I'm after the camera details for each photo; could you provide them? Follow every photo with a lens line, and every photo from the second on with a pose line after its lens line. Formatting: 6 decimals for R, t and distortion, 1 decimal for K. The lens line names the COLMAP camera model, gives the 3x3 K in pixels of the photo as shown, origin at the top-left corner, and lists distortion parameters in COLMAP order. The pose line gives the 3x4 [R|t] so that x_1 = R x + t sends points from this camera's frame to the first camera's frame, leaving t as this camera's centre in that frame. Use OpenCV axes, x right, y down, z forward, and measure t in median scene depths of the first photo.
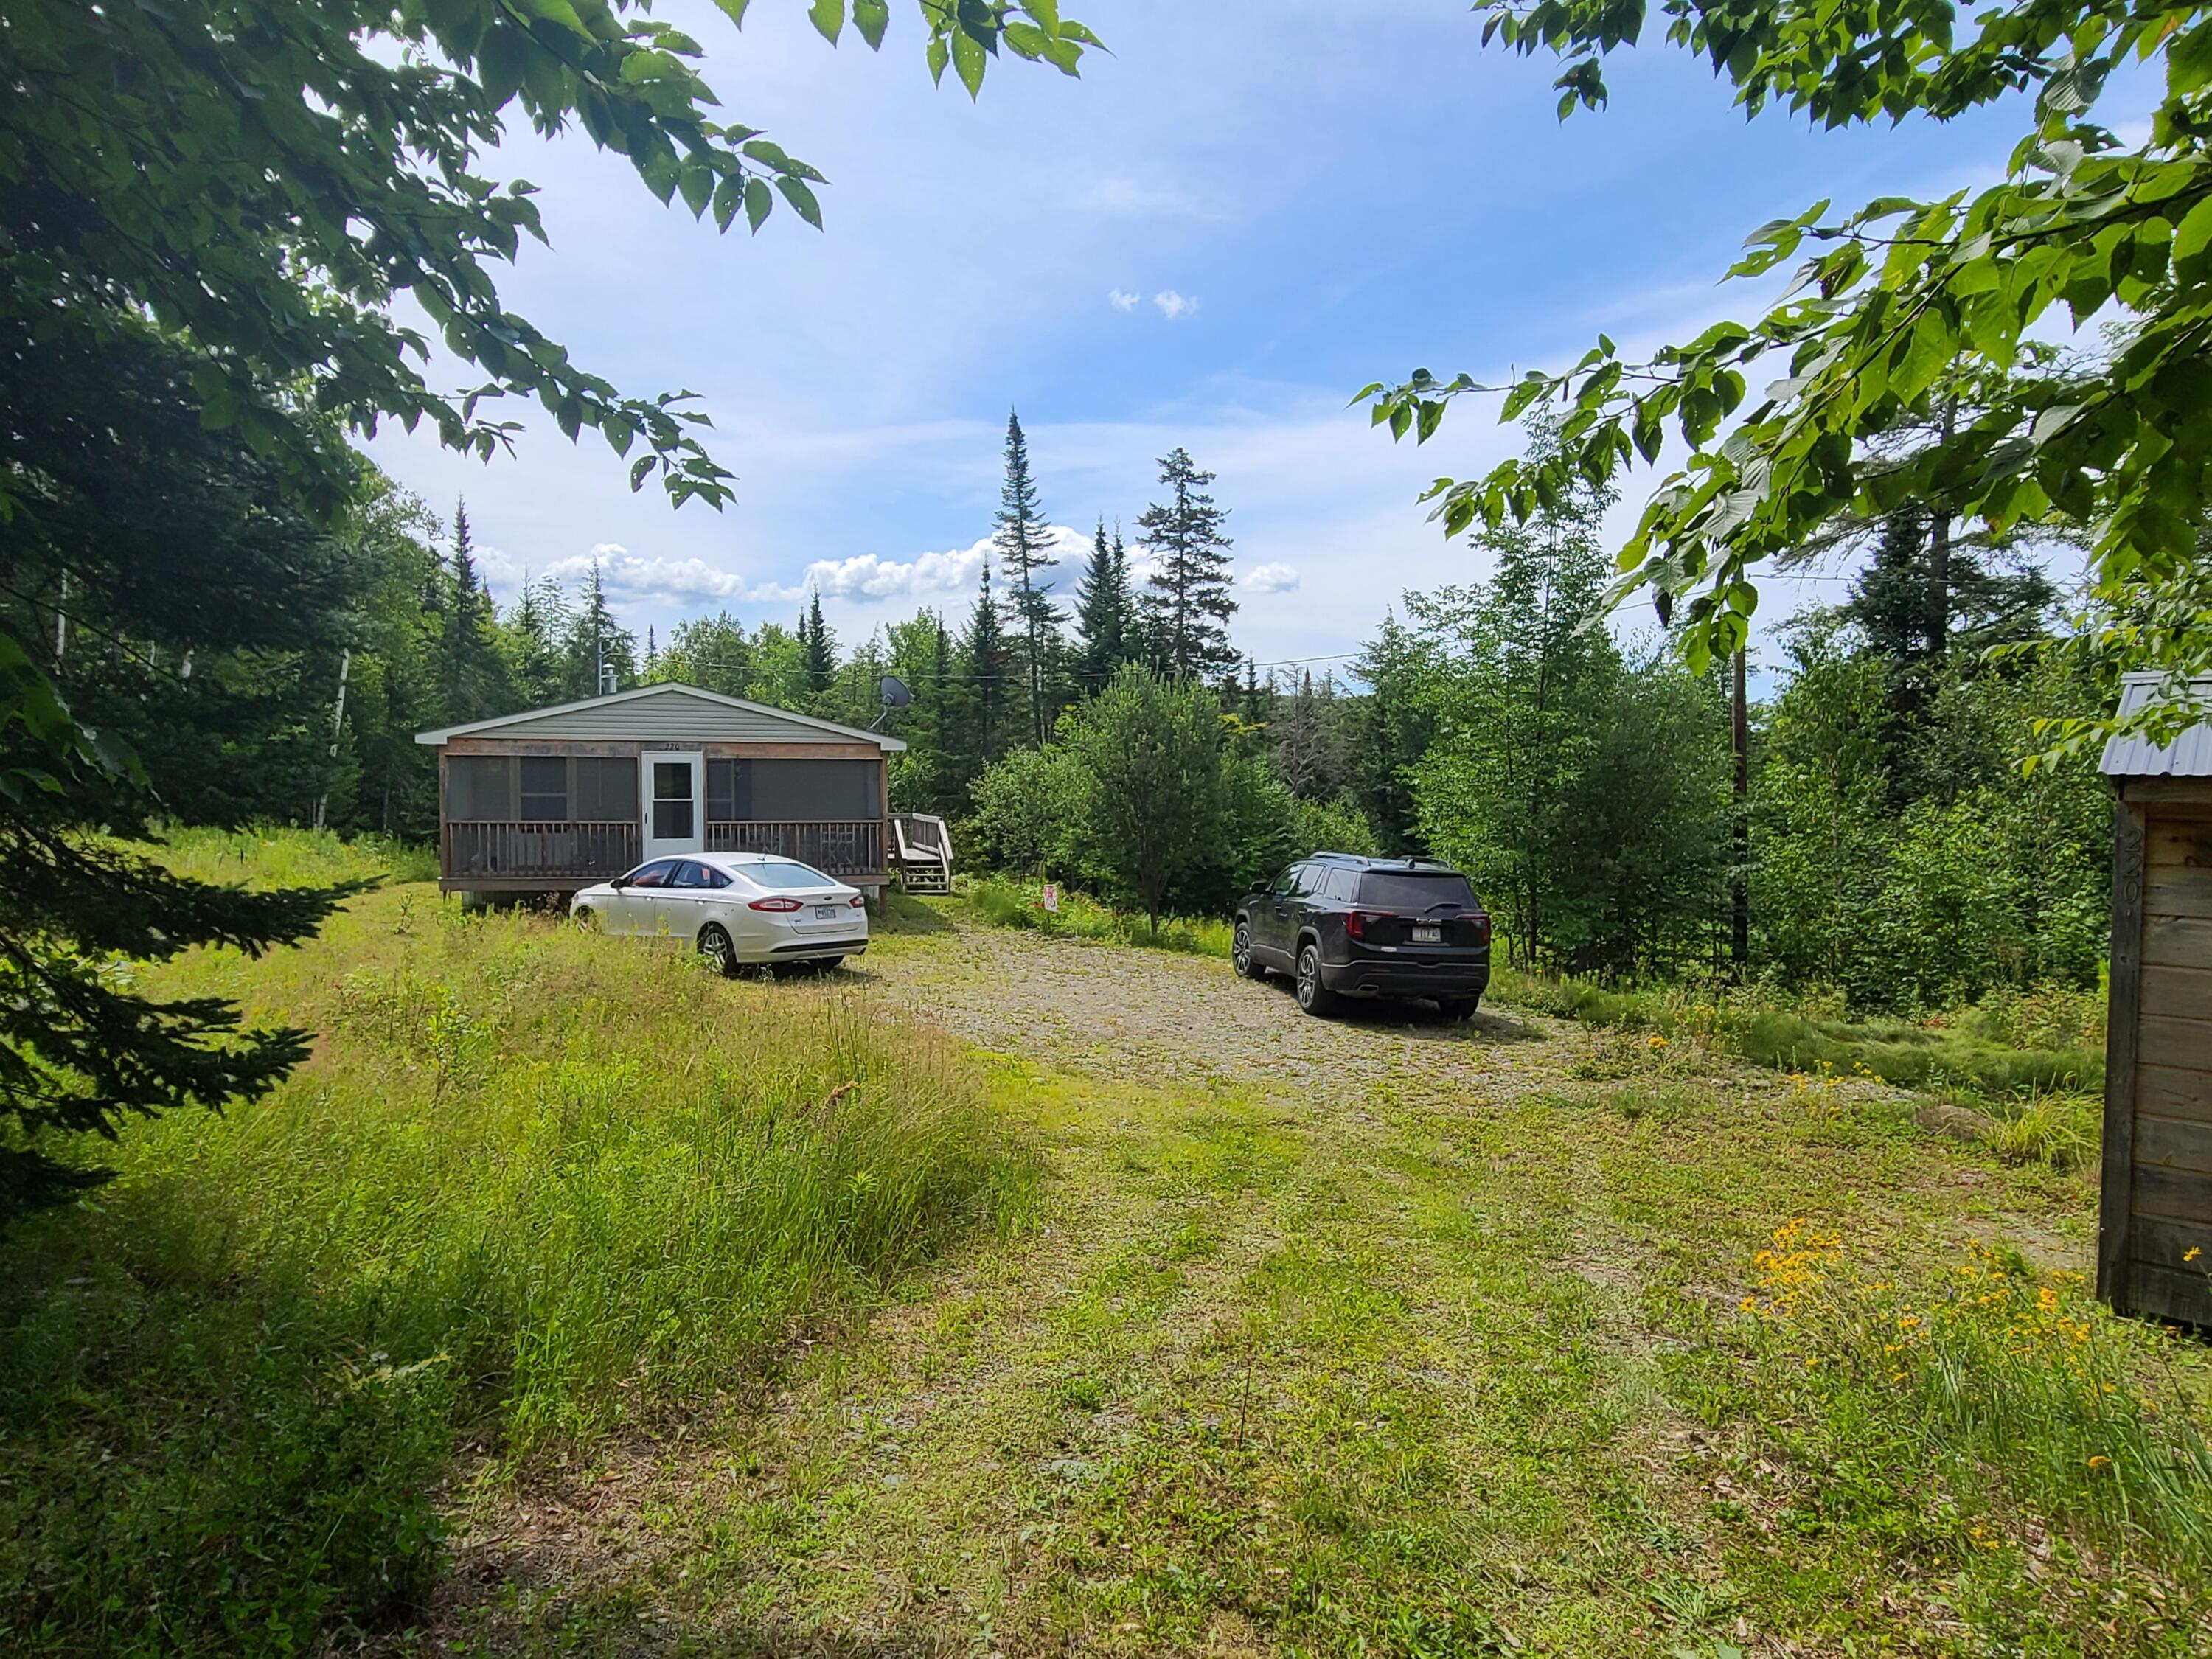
lens RADIAL K [[885.0, 0, 1103.2], [0, 885.0, 832.4], [0, 0, 1]] dist [0.000309, 0.000093]
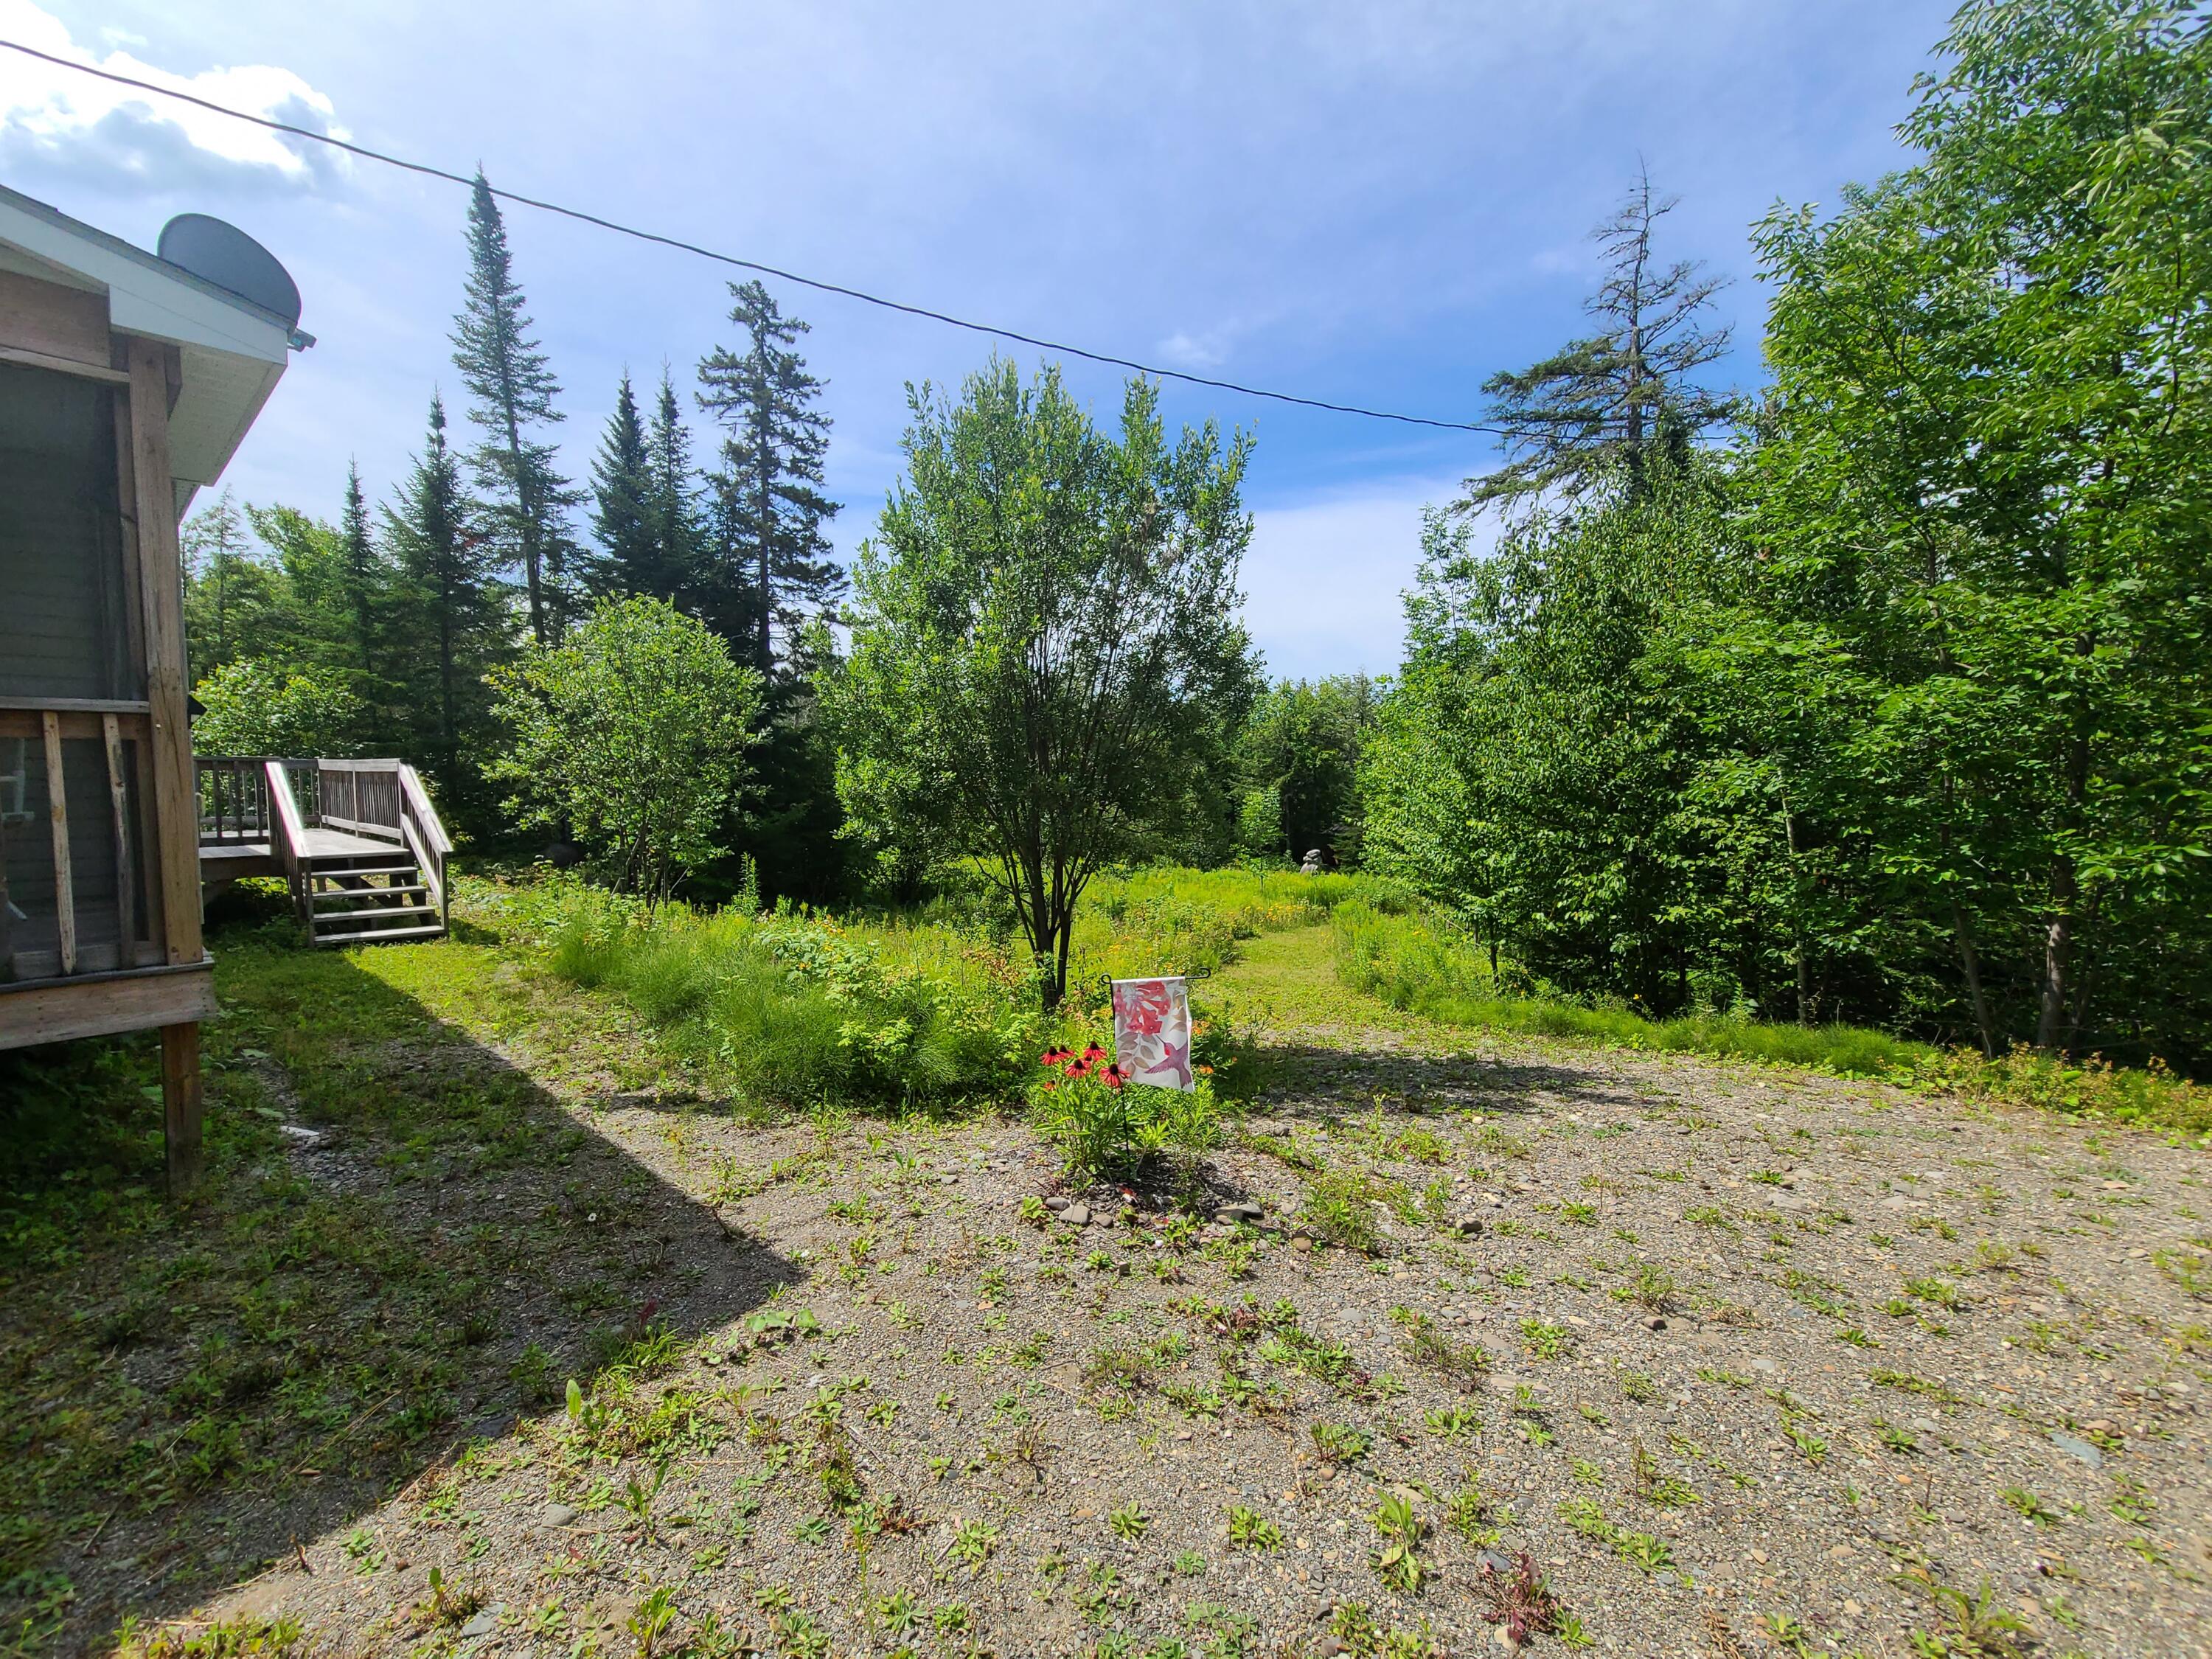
lens RADIAL K [[885.0, 0, 1109.1], [0, 885.0, 820.4], [0, 0, 1]] dist [0.000309, 0.000093]
pose [[0.866533, -0.031101, 0.498150, -0.041771], [0.016144, 0.999281, 0.034306, 0.002047], [-0.498859, -0.021685, 0.866412, 0.183327]]
